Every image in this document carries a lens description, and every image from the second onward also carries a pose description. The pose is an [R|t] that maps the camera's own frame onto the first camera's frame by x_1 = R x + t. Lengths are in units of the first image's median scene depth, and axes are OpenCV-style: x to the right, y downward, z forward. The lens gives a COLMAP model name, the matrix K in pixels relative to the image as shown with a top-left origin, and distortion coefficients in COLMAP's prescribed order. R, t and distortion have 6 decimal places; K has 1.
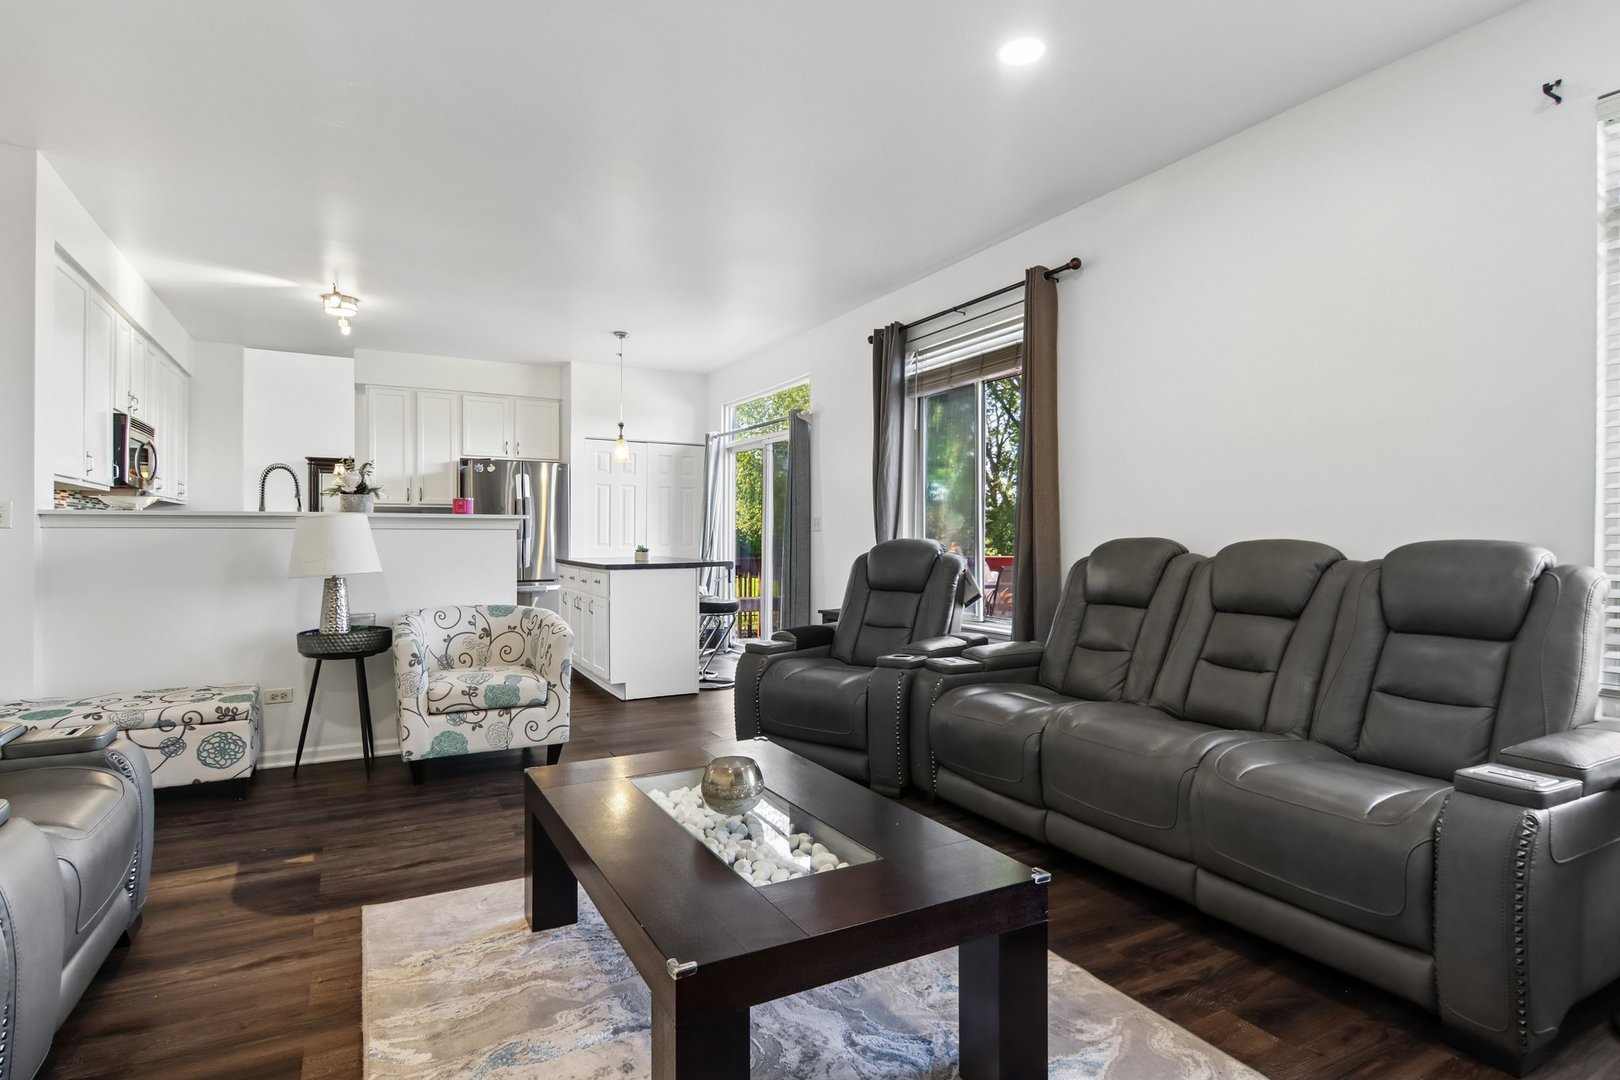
lens RADIAL K [[836.4, 0, 810.0], [0, 836.4, 540.0], [0, 0, 1]] dist [-0.001425, -0.000416]
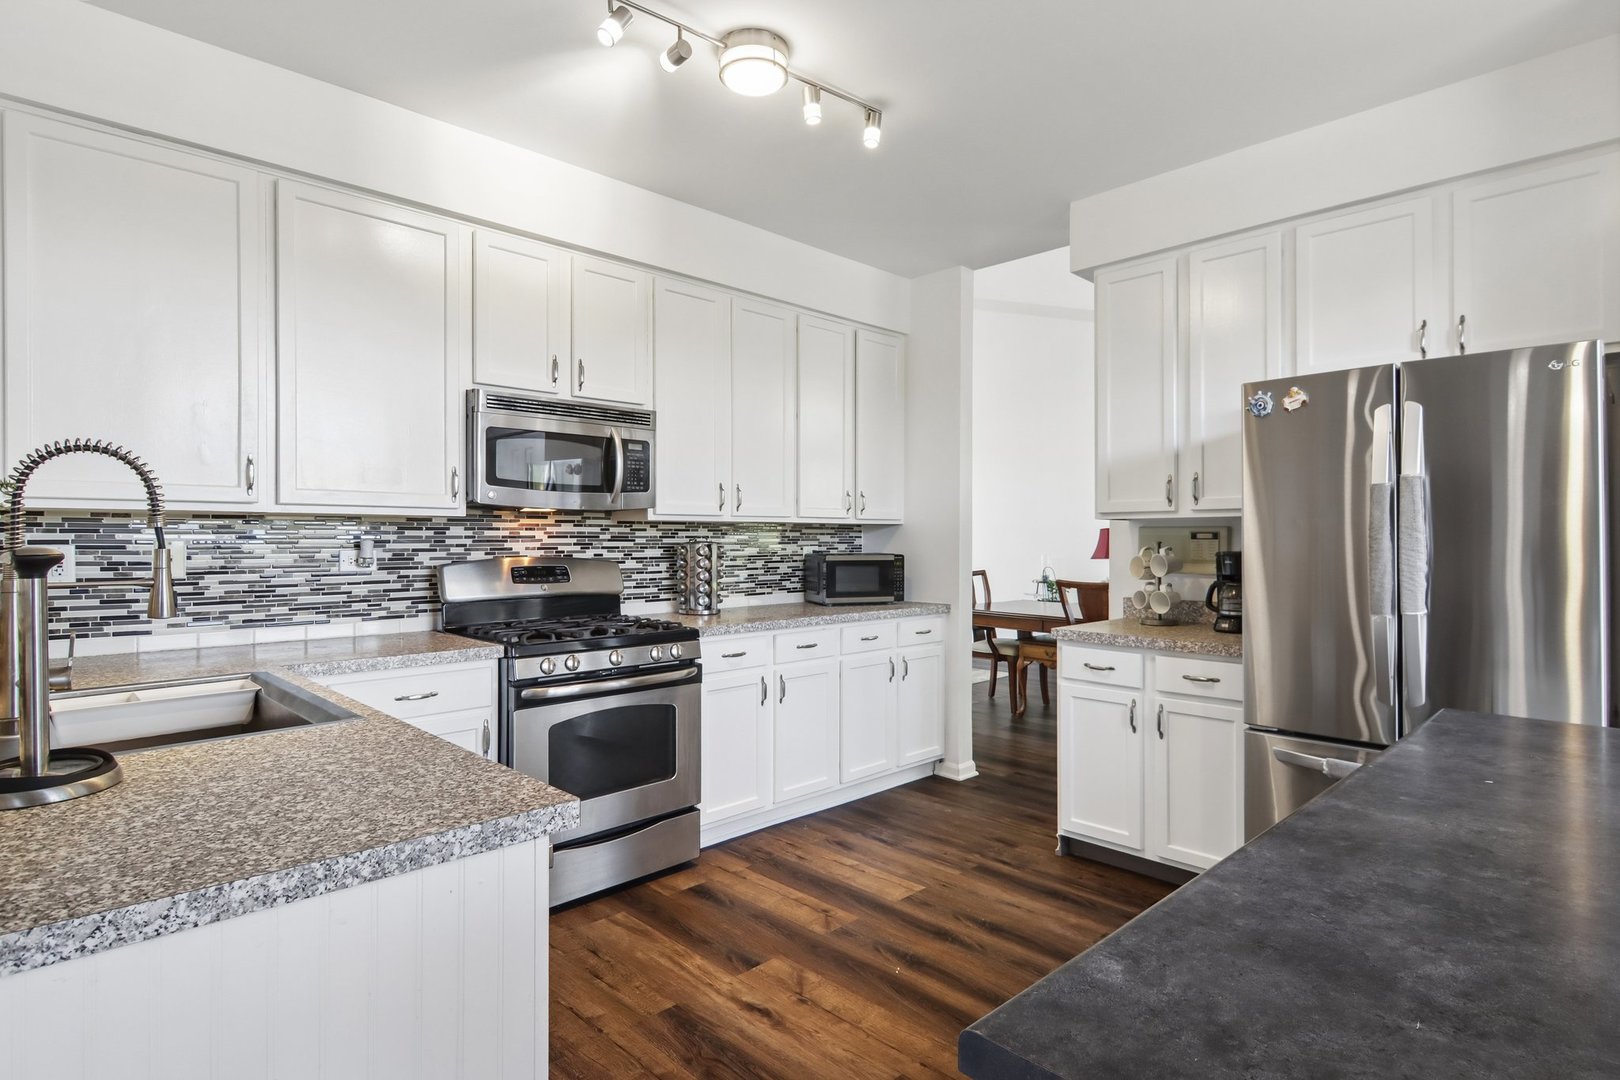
lens RADIAL K [[836.4, 0, 810.0], [0, 836.4, 540.0], [0, 0, 1]] dist [-0.001425, -0.000416]
pose [[0.265262, -0.001222, -0.964175, -0.105250], [-0.005621, 0.999980, -0.002814, -0.026581], [0.964160, 0.006166, 0.265250, 0.712474]]
